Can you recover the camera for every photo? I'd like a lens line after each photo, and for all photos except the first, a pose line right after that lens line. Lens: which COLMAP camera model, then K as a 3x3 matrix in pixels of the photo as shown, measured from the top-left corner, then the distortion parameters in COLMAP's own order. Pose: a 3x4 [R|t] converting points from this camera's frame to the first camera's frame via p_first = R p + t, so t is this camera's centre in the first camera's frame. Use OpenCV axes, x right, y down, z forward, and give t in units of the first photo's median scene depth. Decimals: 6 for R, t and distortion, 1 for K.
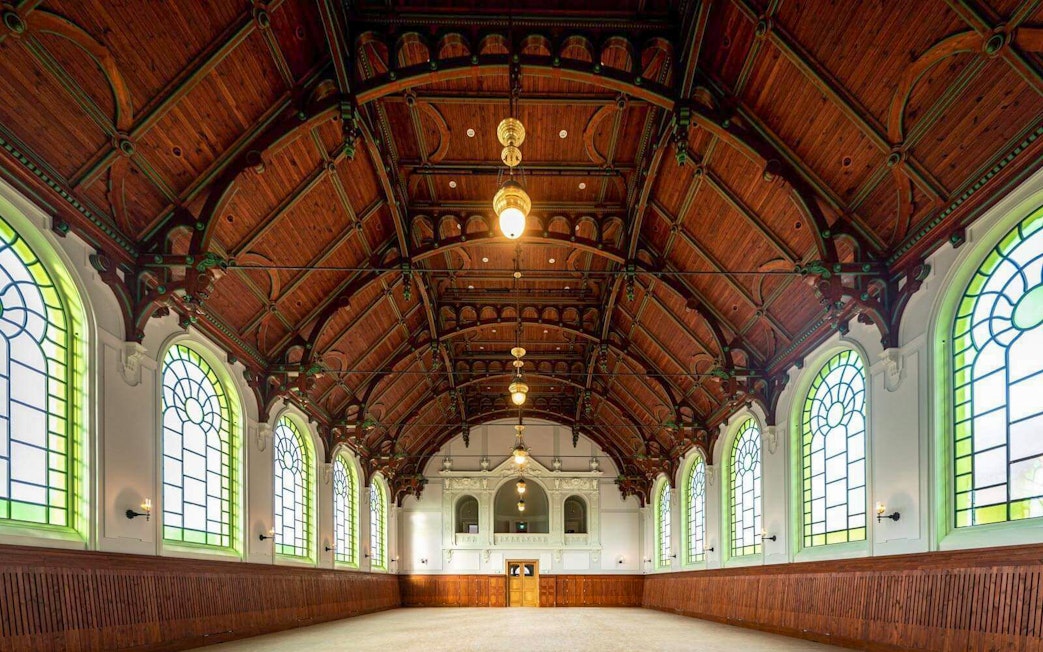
lens RADIAL K [[1108.9, 0, 523.8], [0, 1108.9, 273.1], [0, 0, 1]] dist [0.020702, -0.038670]
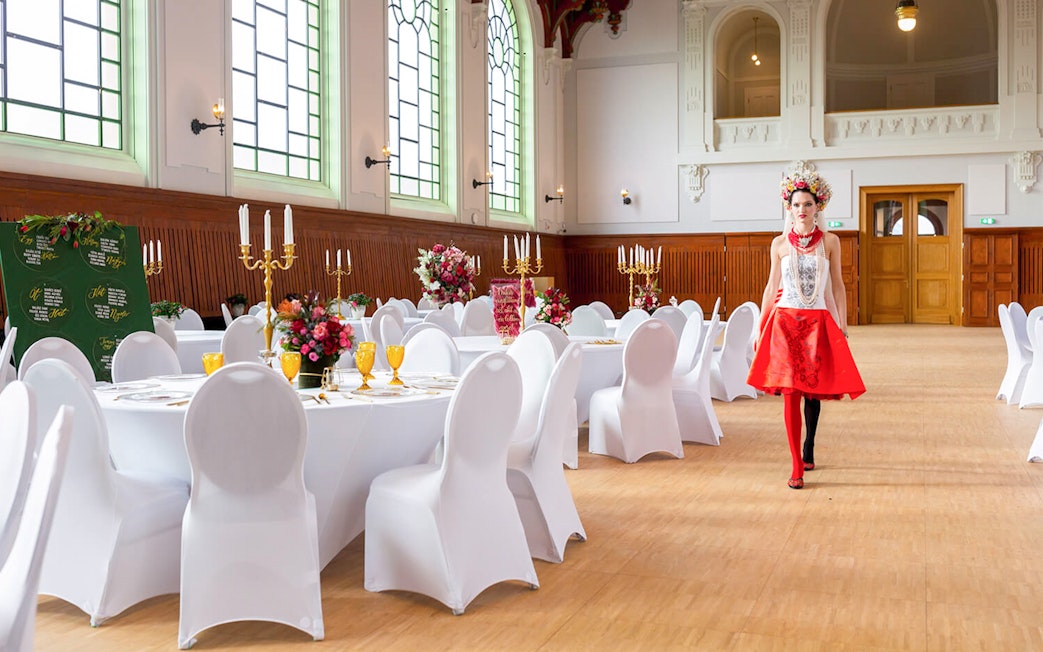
lens RADIAL K [[1108.9, 0, 523.8], [0, 1108.9, 273.1], [0, 0, 1]] dist [0.020702, -0.038670]
pose [[0.942050, 0.041854, -0.332851, -0.000742], [0.051608, 0.962295, 0.267068, 0.160480], [0.331478, -0.268769, 0.904370, 0.573295]]
